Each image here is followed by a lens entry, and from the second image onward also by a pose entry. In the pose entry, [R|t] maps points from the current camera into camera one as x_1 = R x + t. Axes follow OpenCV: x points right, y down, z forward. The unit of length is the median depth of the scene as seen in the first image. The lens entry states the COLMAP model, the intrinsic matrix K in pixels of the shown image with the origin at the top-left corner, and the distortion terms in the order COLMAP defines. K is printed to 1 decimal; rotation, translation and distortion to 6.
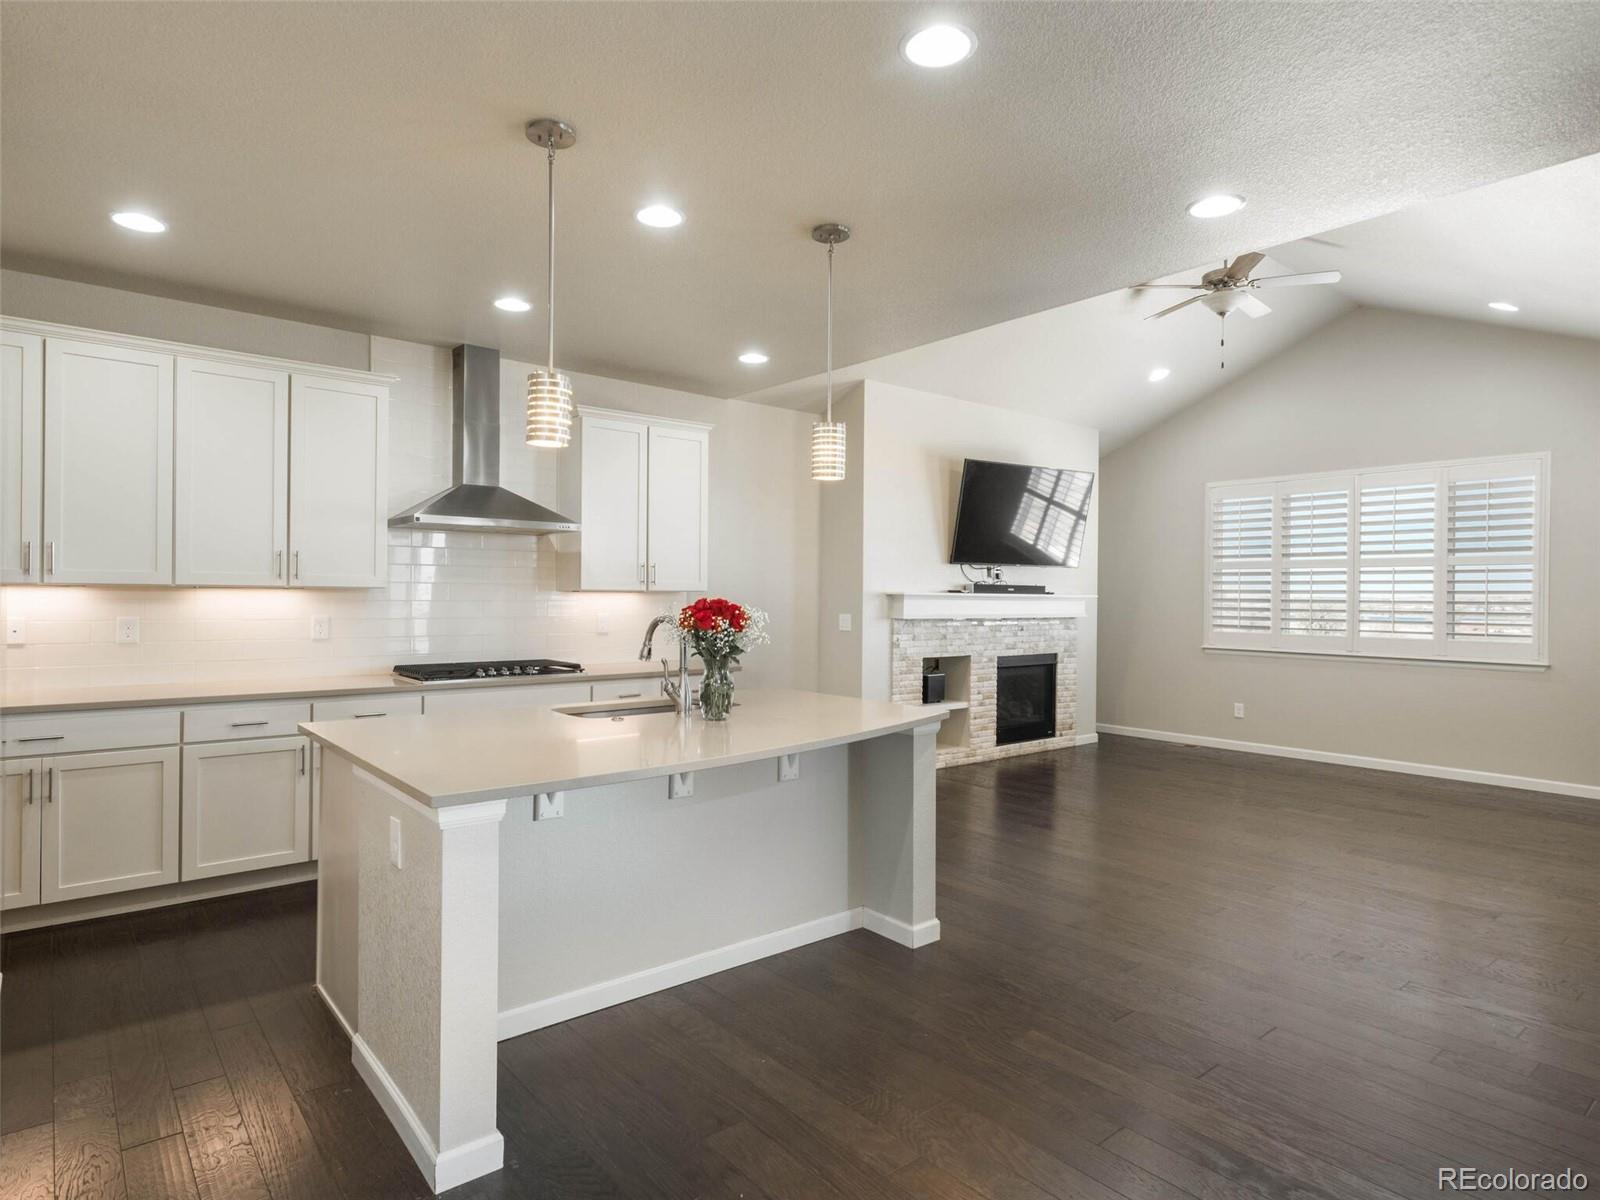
lens RADIAL K [[899.5, 0, 800.0], [0, 899.5, 600.0], [0, 0, 1]] dist [0.003672, 0.000592]
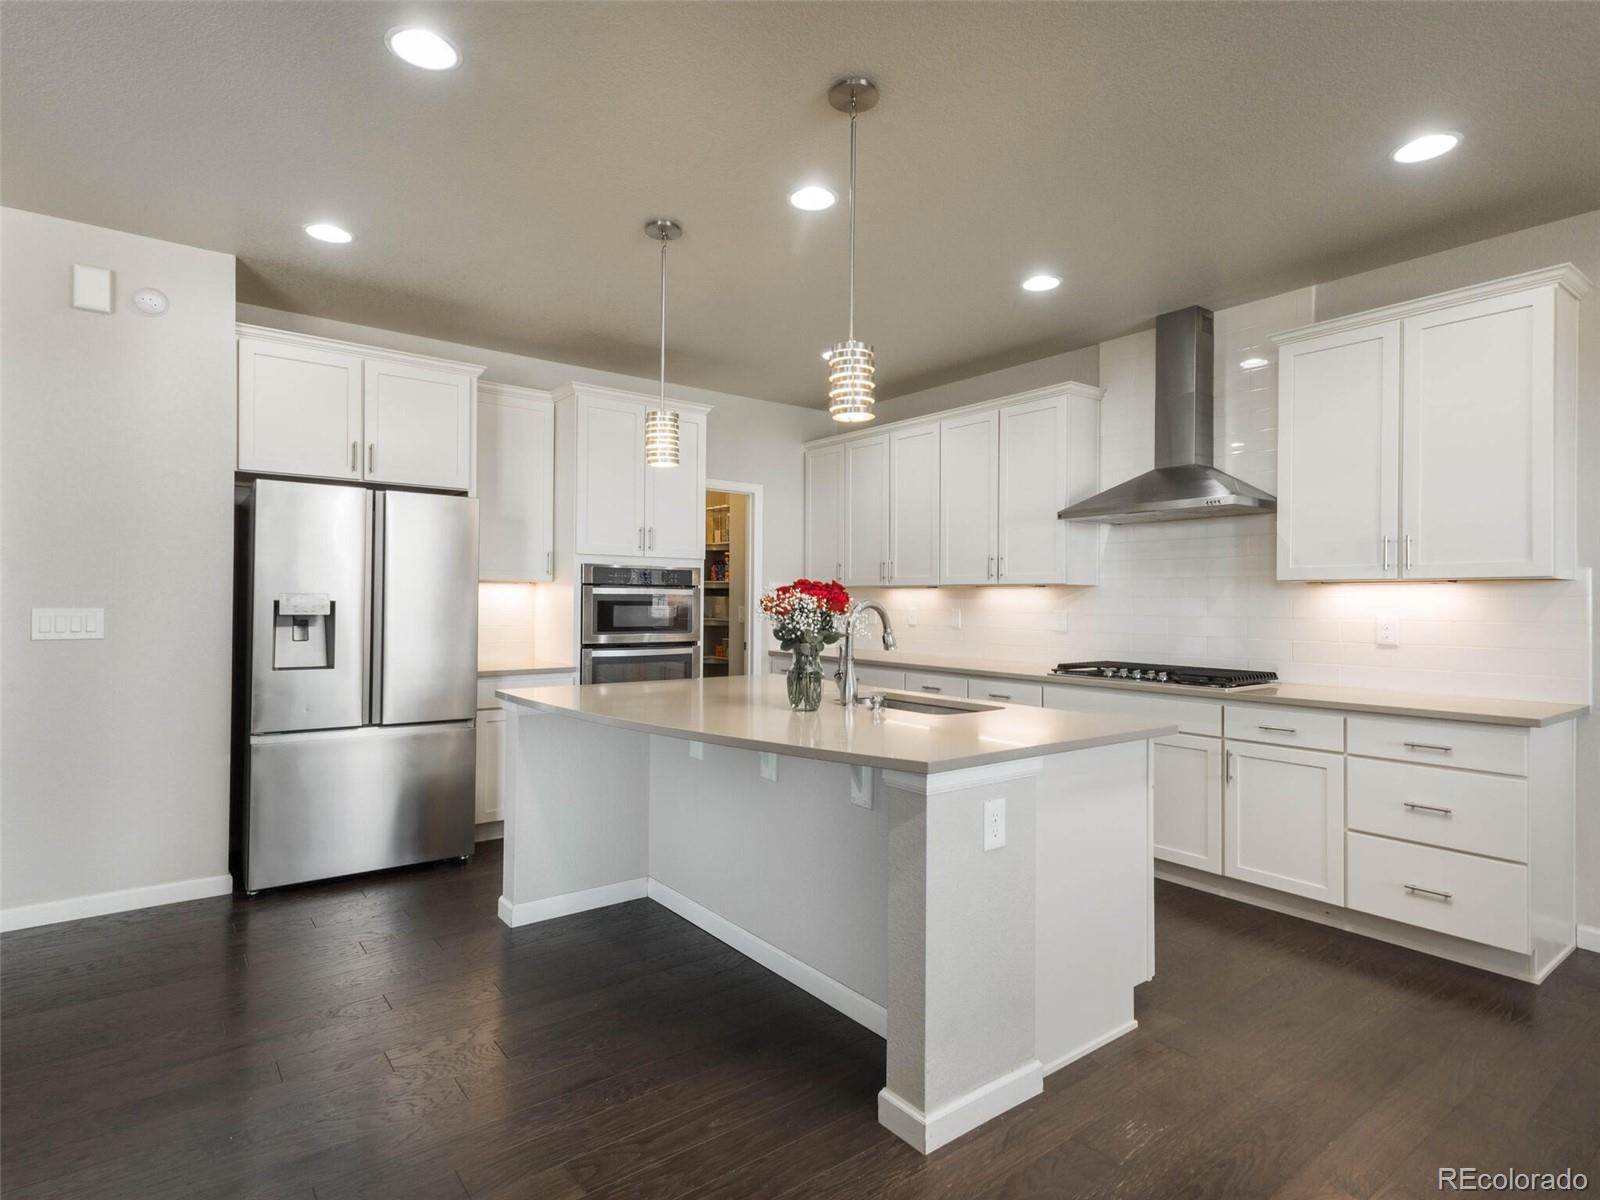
lens RADIAL K [[862.6, 0, 800.0], [0, 862.6, 600.0], [0, 0, 1]] dist [-0.004785, -0.000730]
pose [[-0.031533, -0.016069, -0.999374, 0.535738], [-0.015182, 0.999763, -0.015597, 0.024333], [0.999387, 0.014681, -0.031770, 0.696526]]
